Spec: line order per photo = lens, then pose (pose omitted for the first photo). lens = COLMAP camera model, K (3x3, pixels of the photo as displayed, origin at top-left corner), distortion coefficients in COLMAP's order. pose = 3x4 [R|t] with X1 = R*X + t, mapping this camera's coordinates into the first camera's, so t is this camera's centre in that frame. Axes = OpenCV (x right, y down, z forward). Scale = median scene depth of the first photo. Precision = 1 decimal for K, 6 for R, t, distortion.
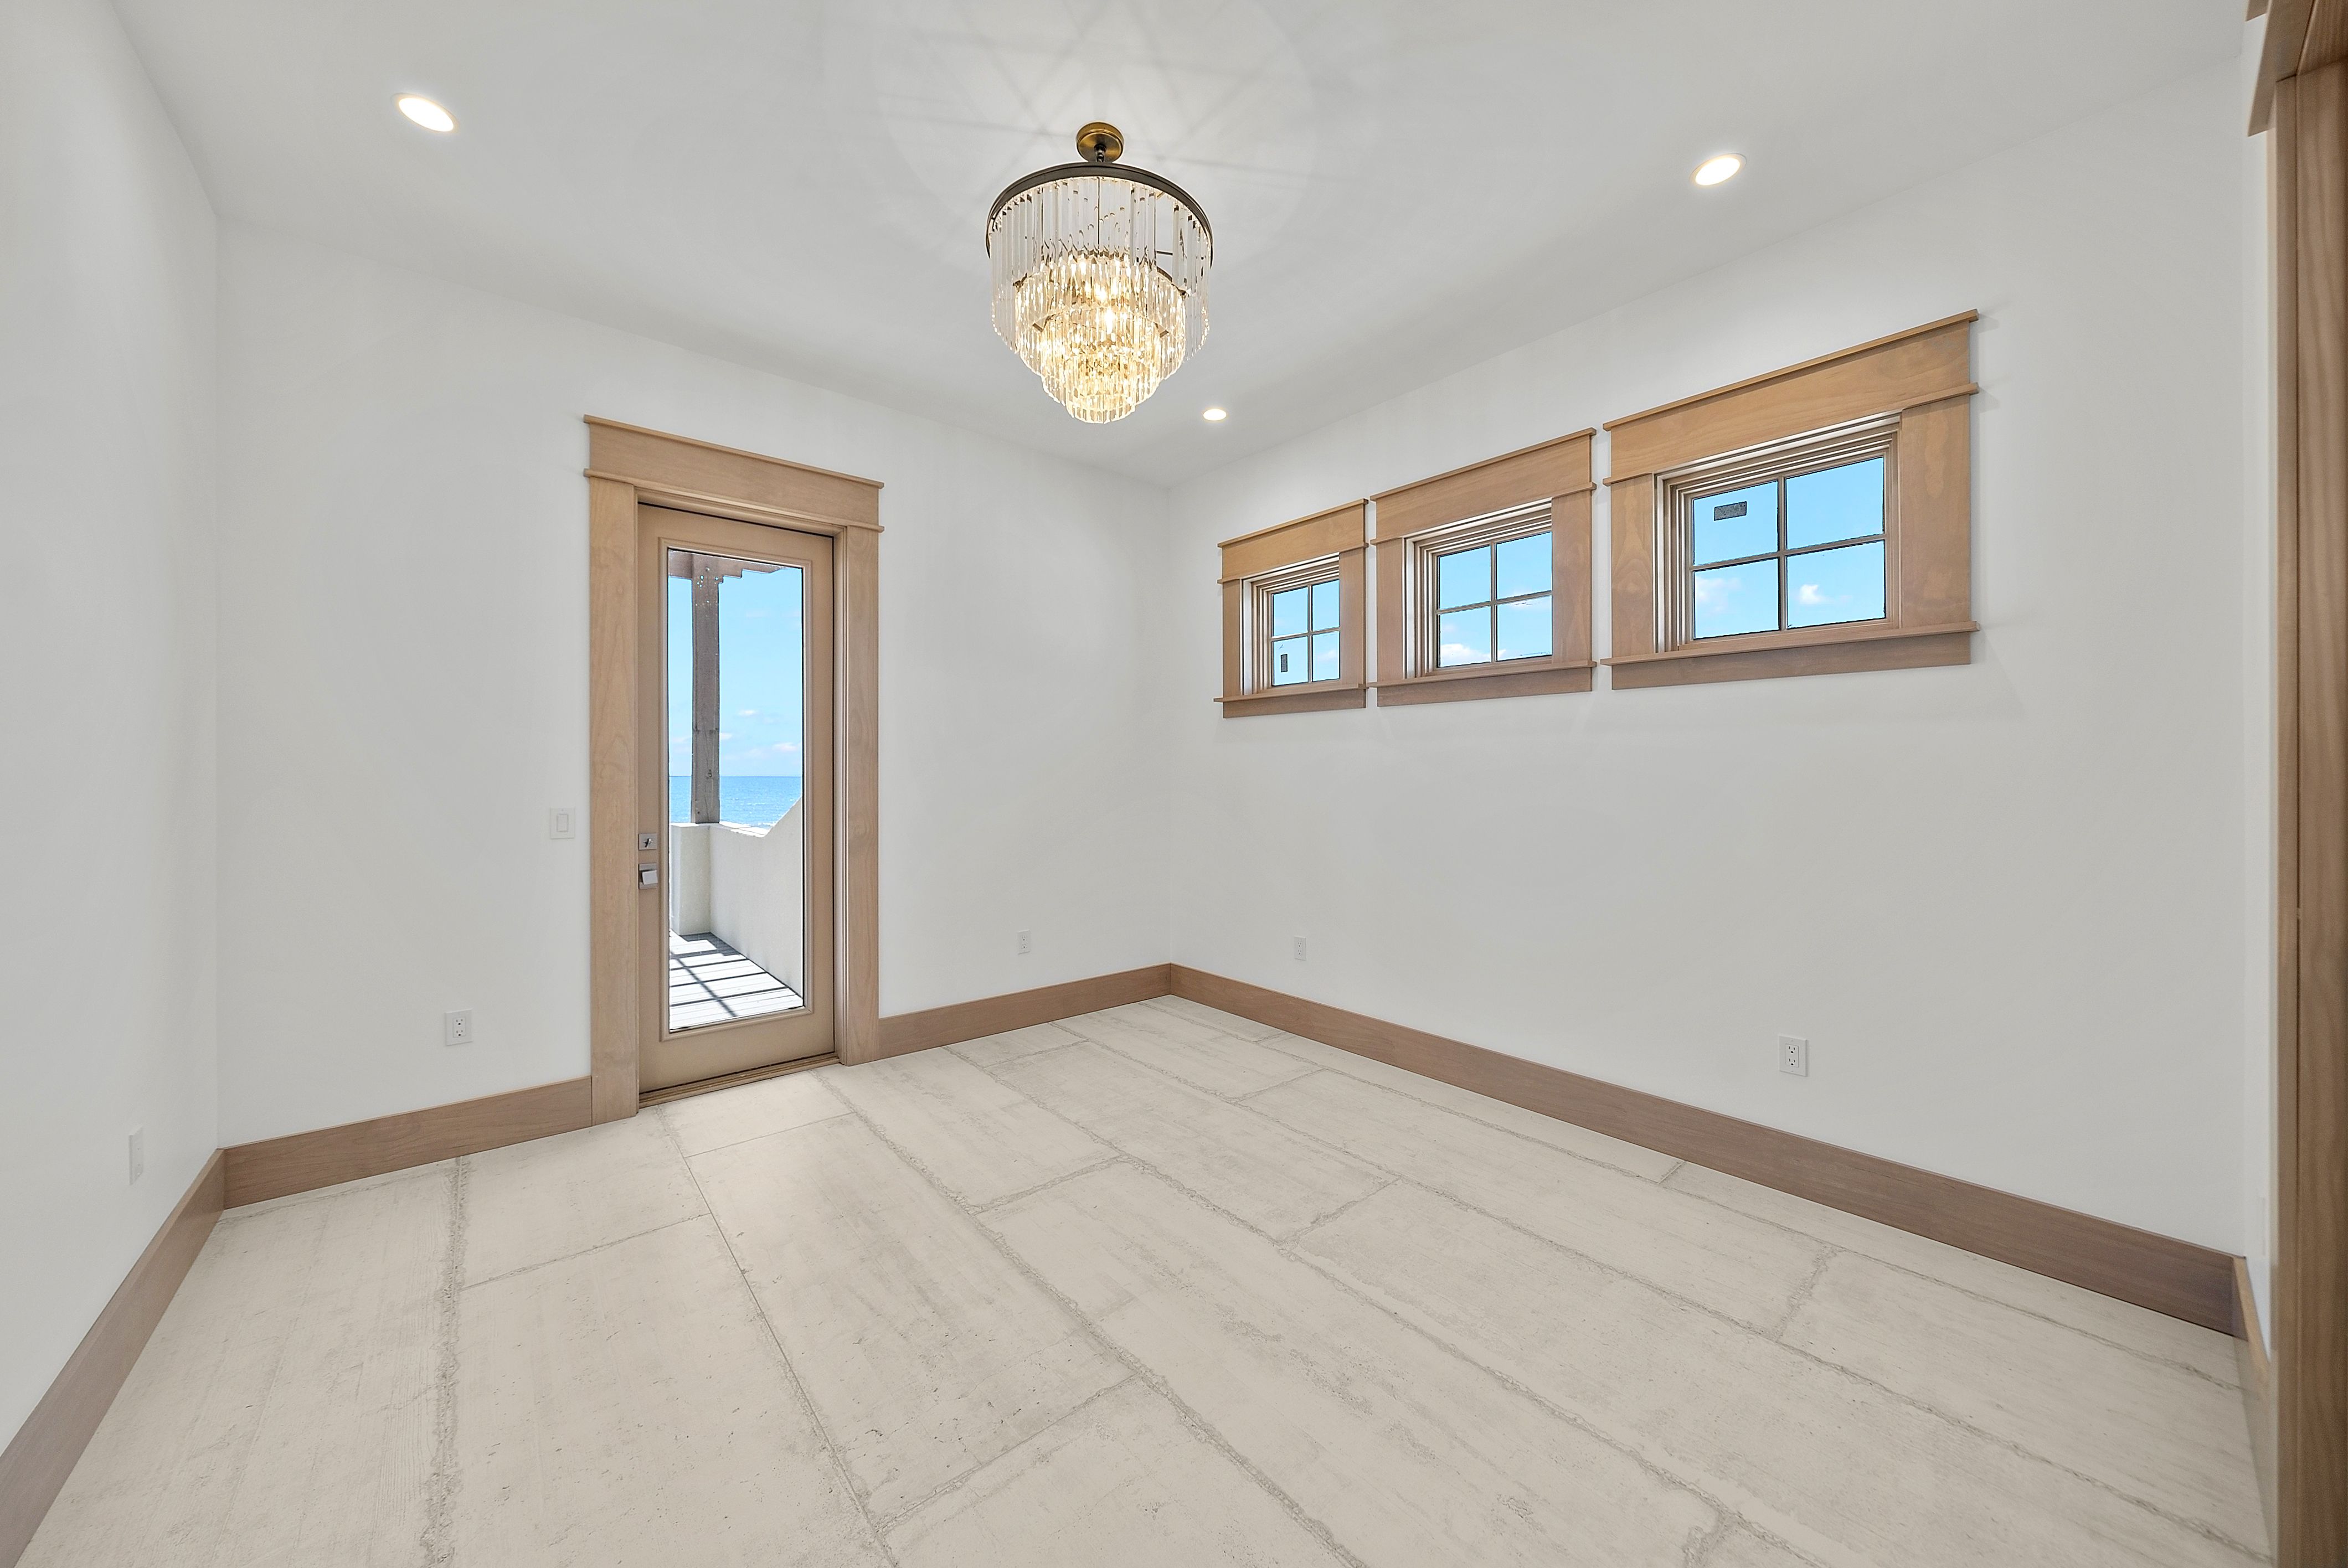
lens RADIAL K [[828.1, 0, 1162.3], [0, 828.1, 767.8], [0, 0, 1]] dist [-0.002006, 0.000085]
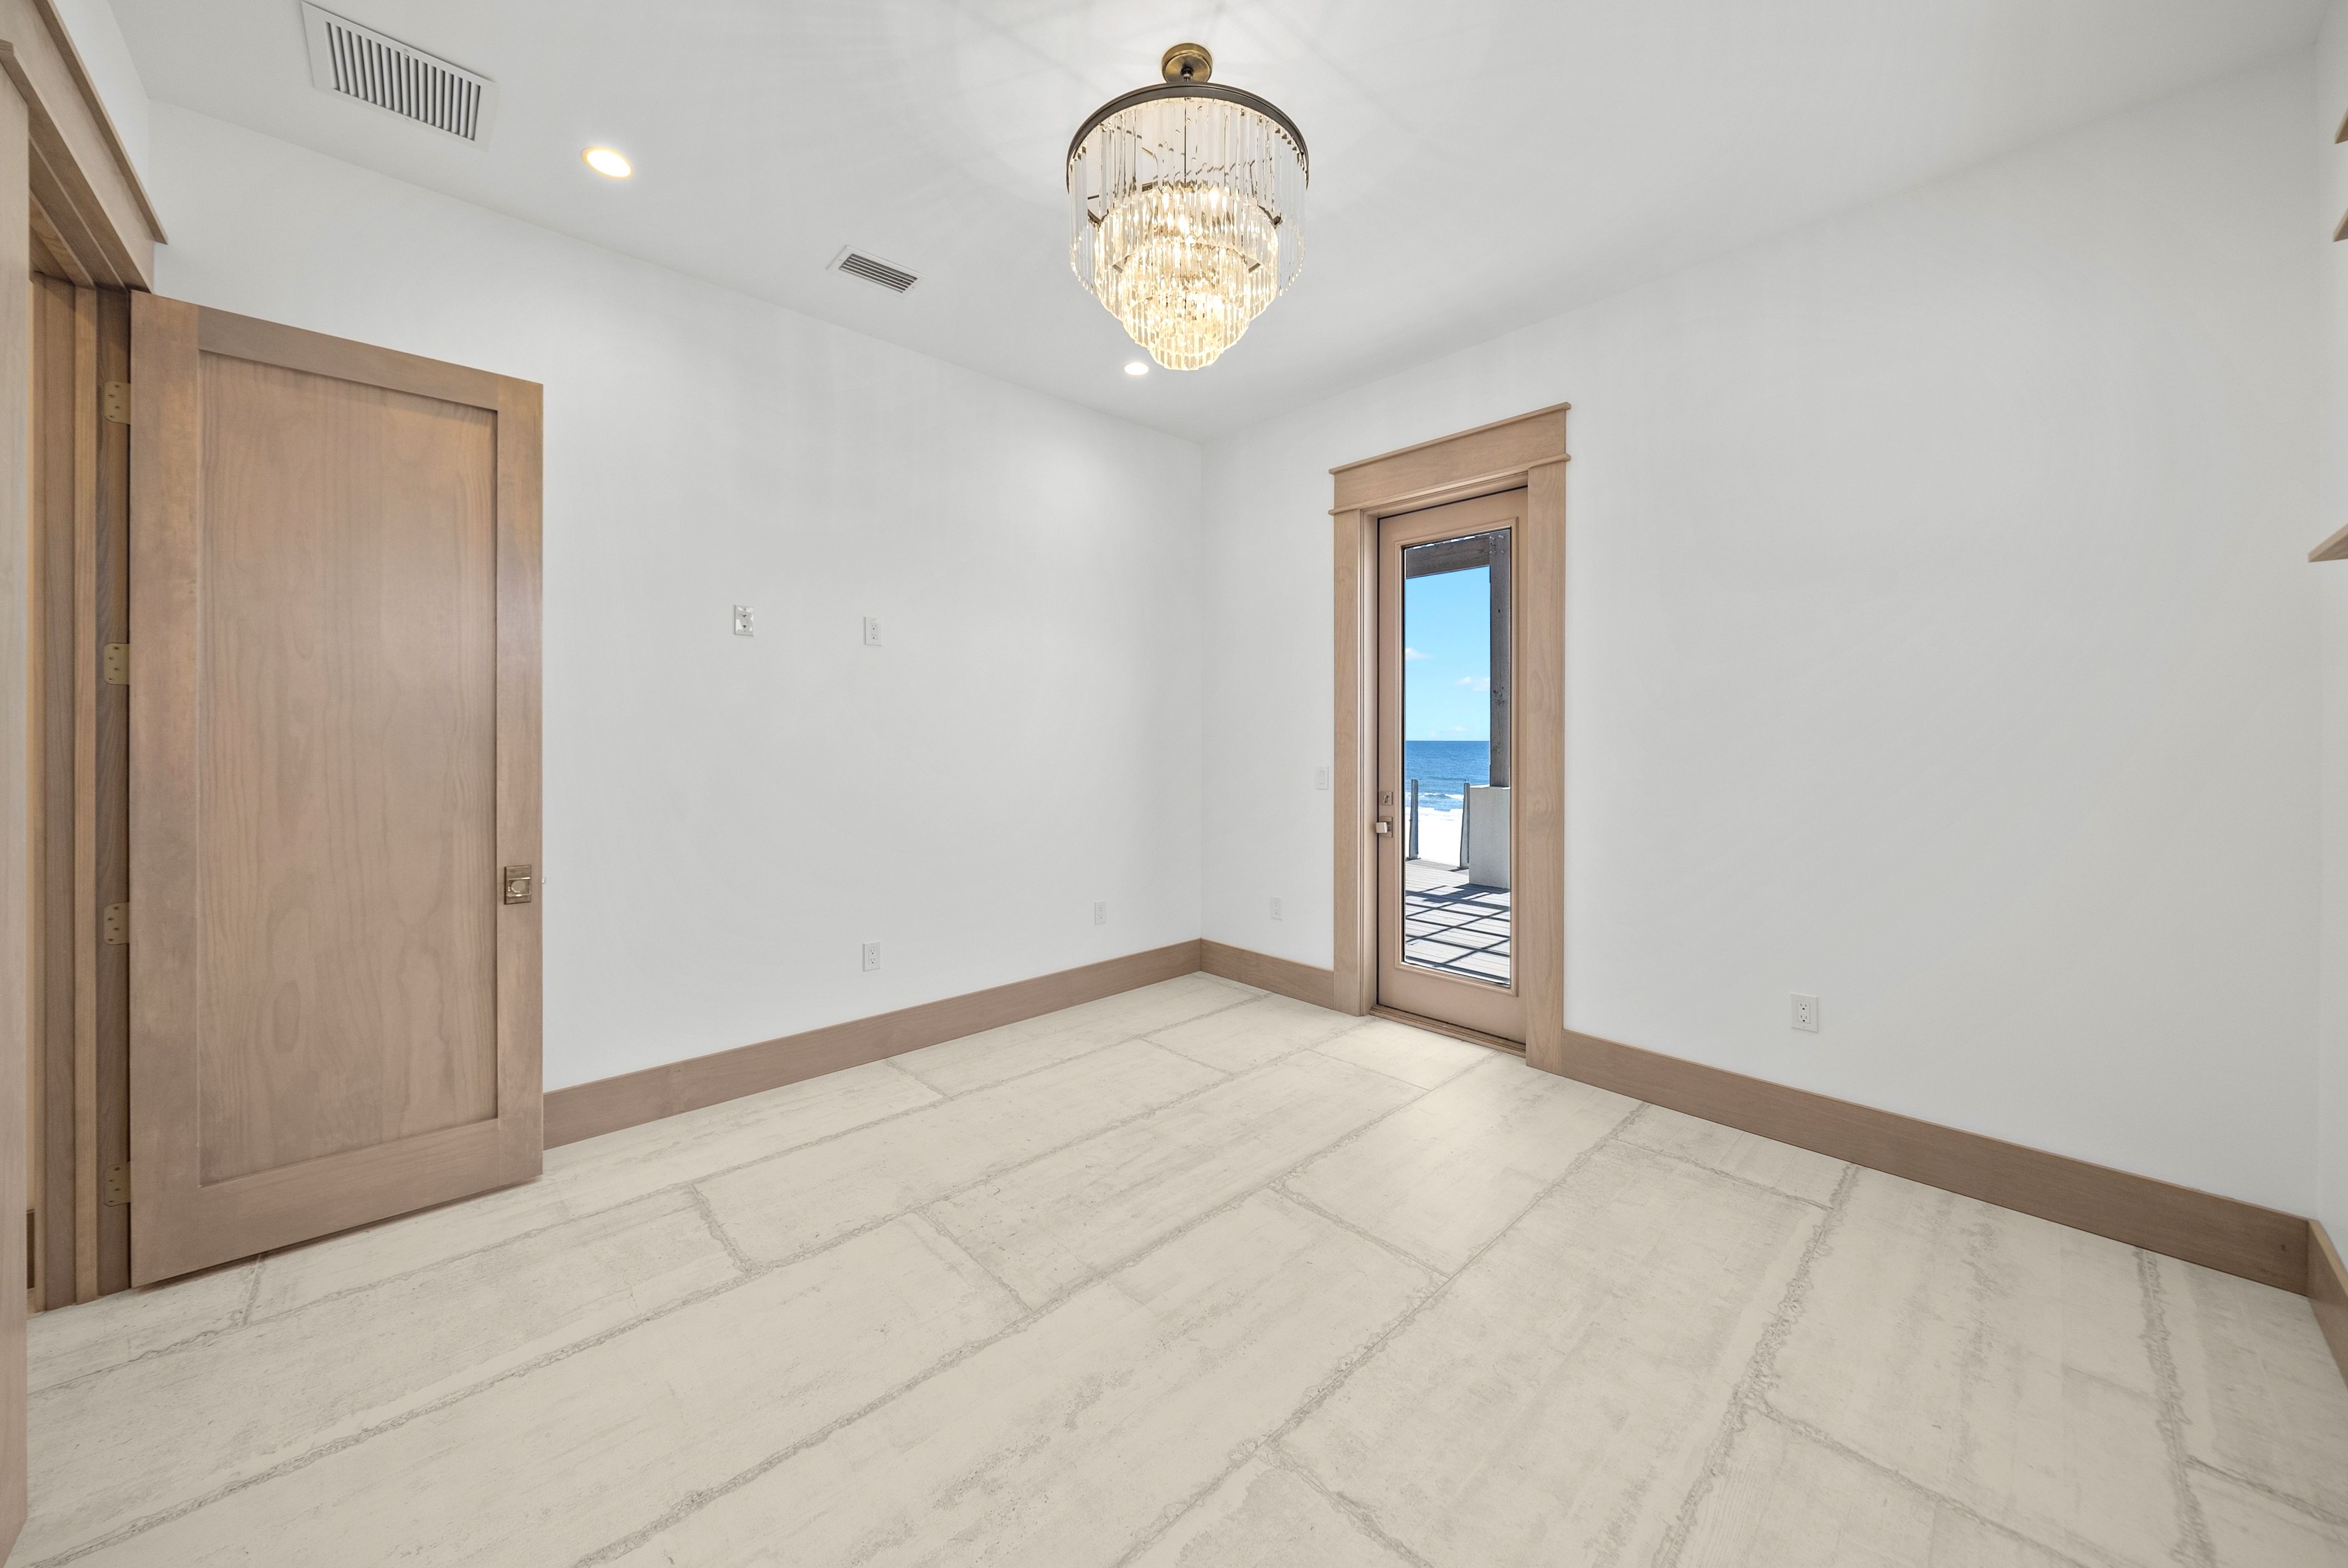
lens RADIAL K [[828.1, 0, 1150.7], [0, 828.1, 737.2], [0, 0, 1]] dist [-0.002006, 0.000085]
pose [[0.037331, 0.001952, -0.999301, 0.606927], [0.000767, 0.999998, 0.001983, -0.001883], [0.999303, -0.000841, 0.037330, 0.656441]]
